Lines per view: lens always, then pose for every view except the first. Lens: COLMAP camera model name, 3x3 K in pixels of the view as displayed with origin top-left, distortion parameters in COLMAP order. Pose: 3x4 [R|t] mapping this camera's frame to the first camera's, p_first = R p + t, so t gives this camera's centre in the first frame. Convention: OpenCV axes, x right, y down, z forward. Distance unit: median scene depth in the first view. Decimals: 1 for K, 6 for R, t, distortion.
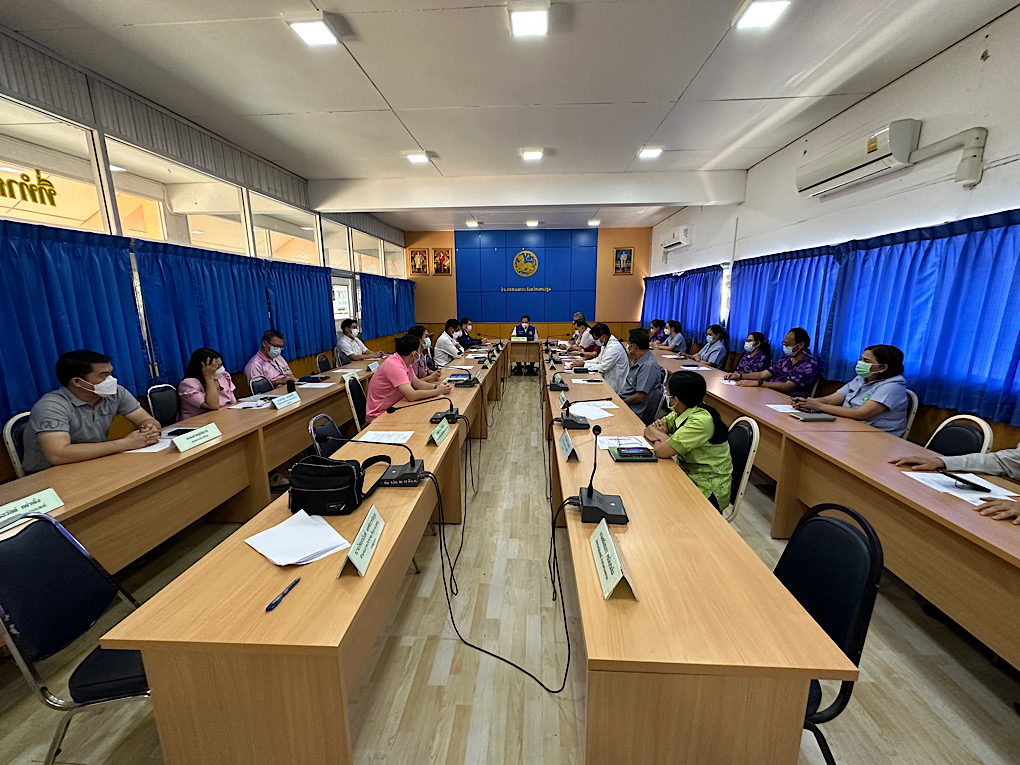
lens RADIAL K [[407.0, 0, 512.2], [0, 407.0, 382.8], [0, 0, 1]] dist [-0.002942, 0.000133]
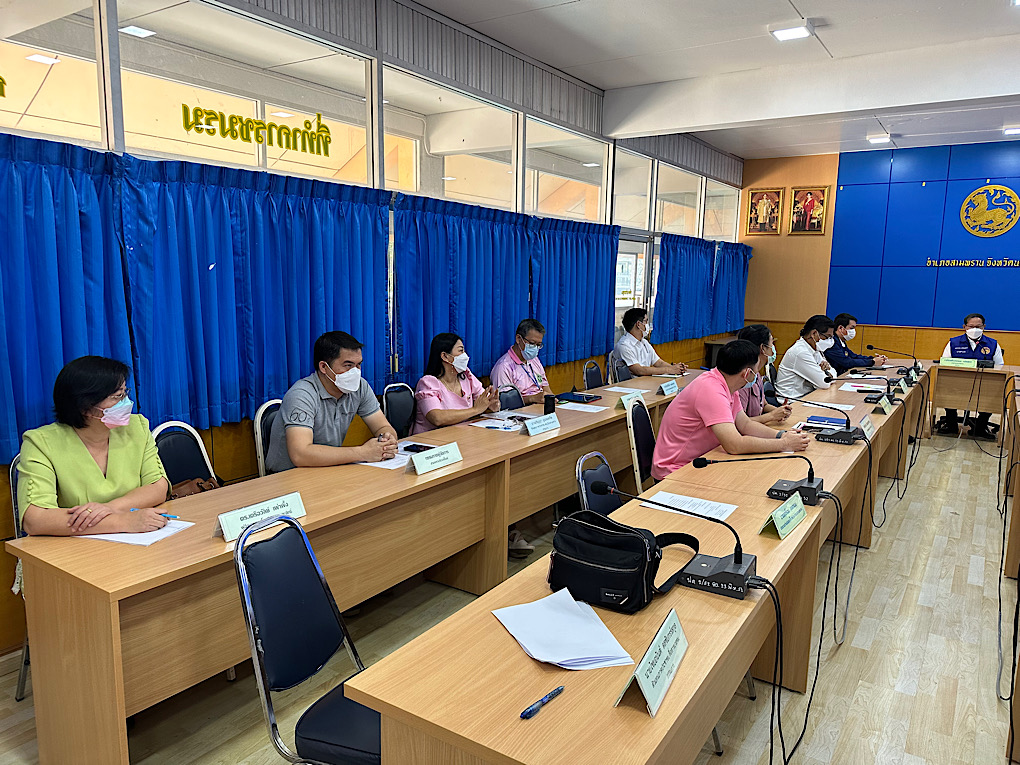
lens RADIAL K [[714.8, 0, 515.9], [0, 714.8, 385.7], [0, 0, 1]] dist [0.040091, -0.050274]
pose [[0.861445, 0.098419, -0.498223, -0.012966], [-0.124301, 0.992064, -0.018948, 0.005351], [0.492404, 0.078252, 0.866842, -0.027402]]
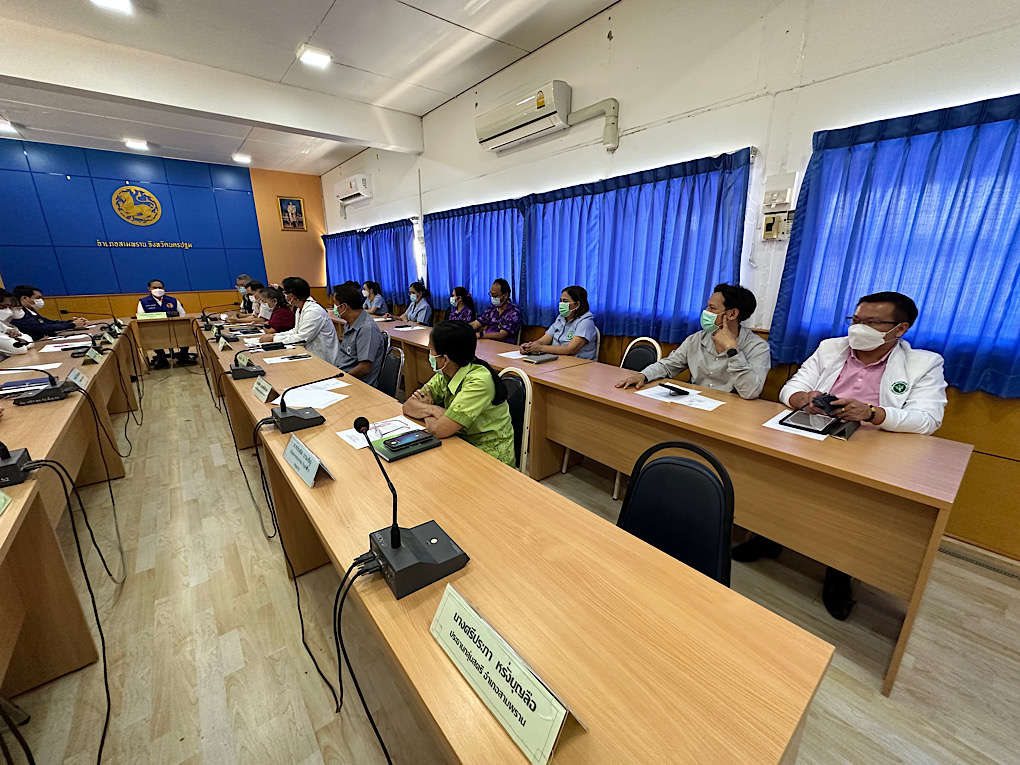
lens RADIAL K [[407.0, 0, 510.4], [0, 407.0, 382.4], [0, 0, 1]] dist [-0.002942, 0.000133]
pose [[0.737105, -0.183781, 0.650308, -0.005527], [0.138175, 0.982967, 0.121175, 0.004363], [-0.661501, 0.000538, 0.749944, 0.166970]]
